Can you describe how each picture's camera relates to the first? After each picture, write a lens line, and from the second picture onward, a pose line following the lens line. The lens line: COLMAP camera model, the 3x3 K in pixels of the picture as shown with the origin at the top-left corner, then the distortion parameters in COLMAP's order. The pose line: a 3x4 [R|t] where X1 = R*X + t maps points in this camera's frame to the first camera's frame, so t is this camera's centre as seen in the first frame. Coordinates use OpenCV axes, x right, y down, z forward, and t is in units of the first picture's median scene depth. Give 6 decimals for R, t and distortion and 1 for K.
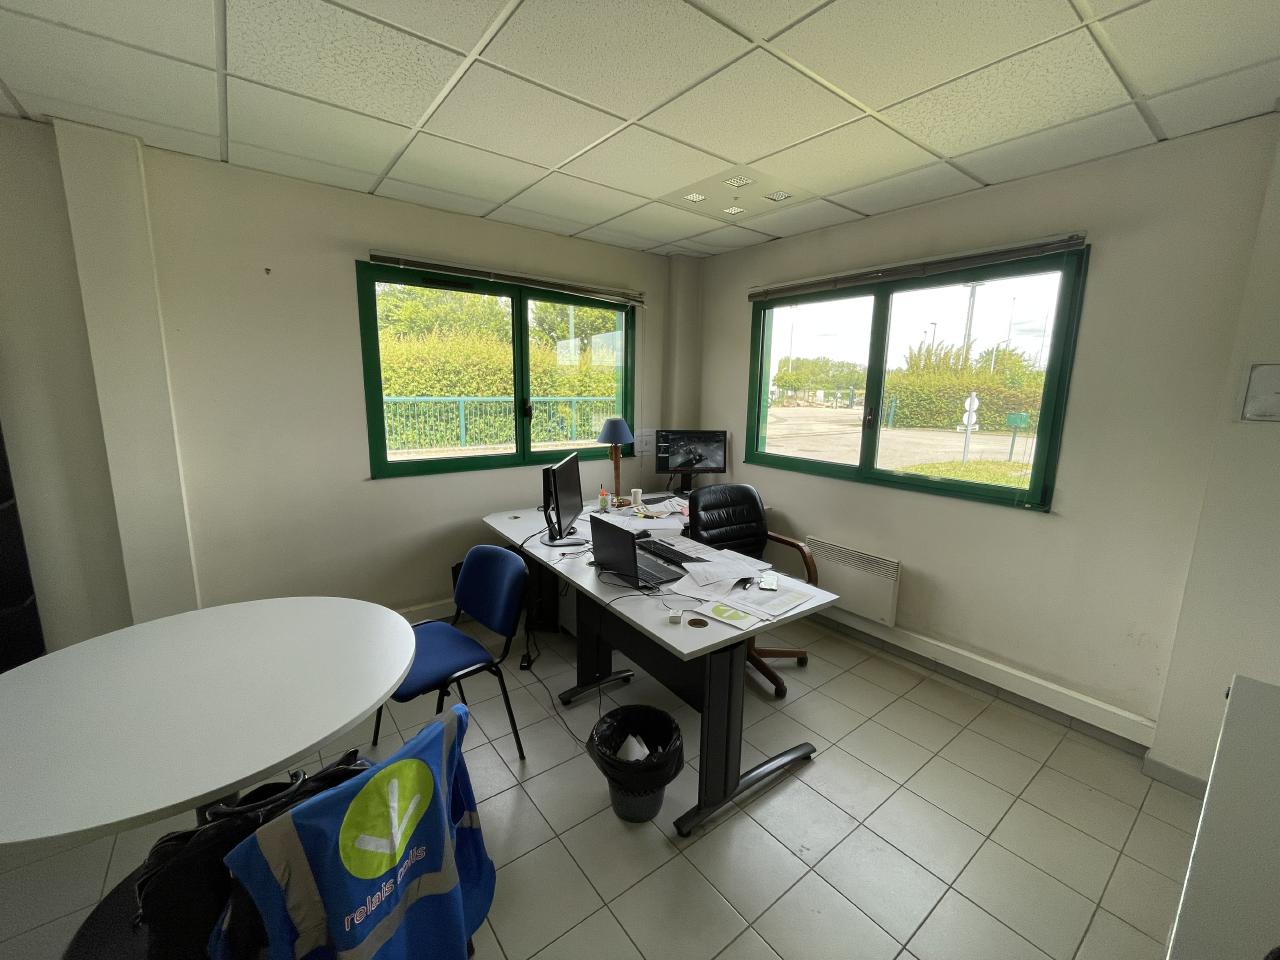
lens RADIAL K [[522.3, 0, 634.4], [0, 522.3, 480.4], [0, 0, 1]] dist [-0.010235, 0.000799]
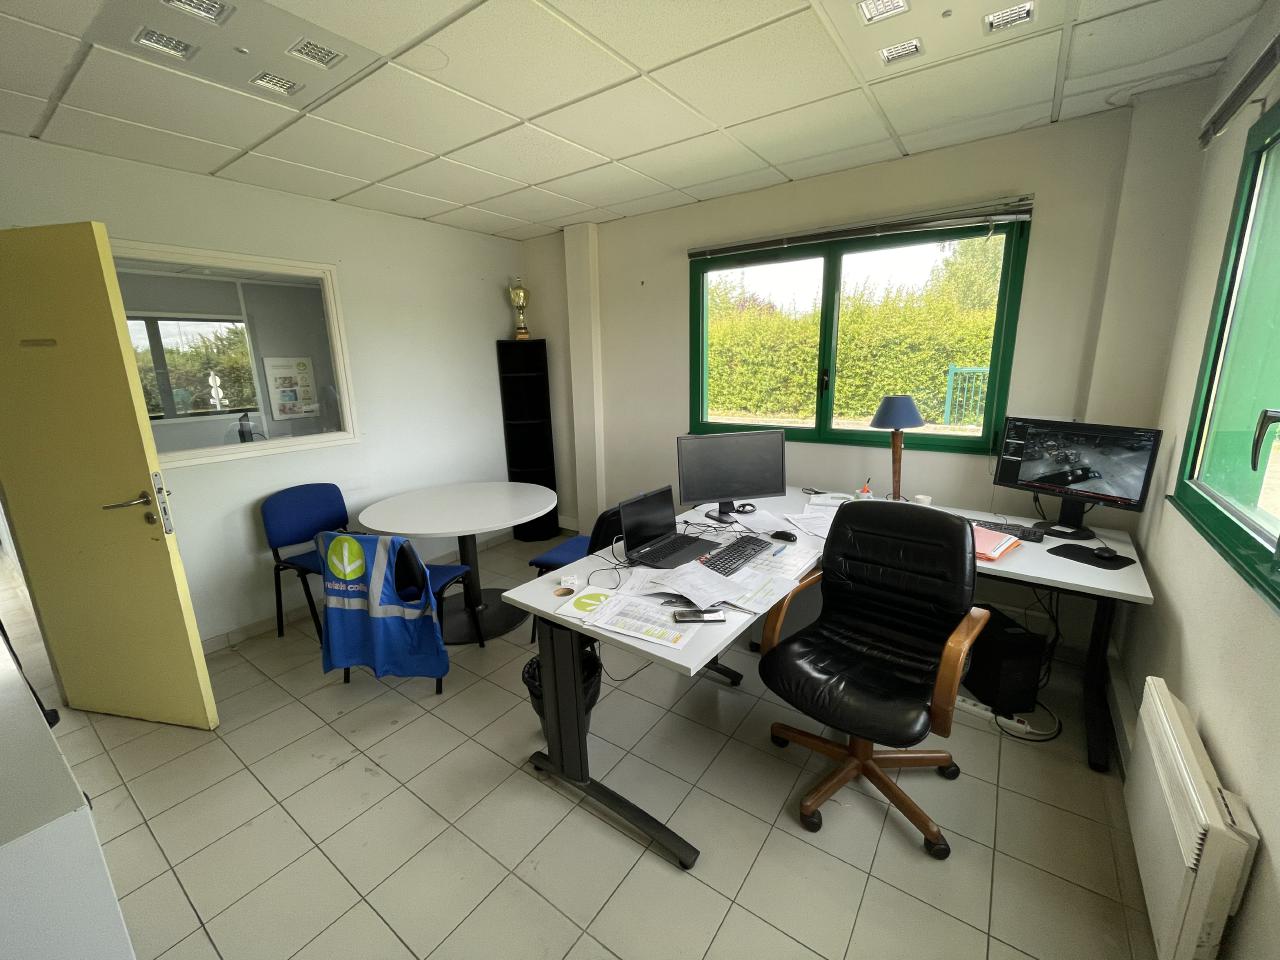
lens RADIAL K [[522.3, 0, 634.6], [0, 522.3, 481.1], [0, 0, 1]] dist [-0.010235, 0.000799]
pose [[0.287238, 0.191734, -0.938473, 0.565426], [-0.135557, 0.978037, 0.158327, -0.064004], [0.948219, 0.081739, 0.306921, 0.417144]]
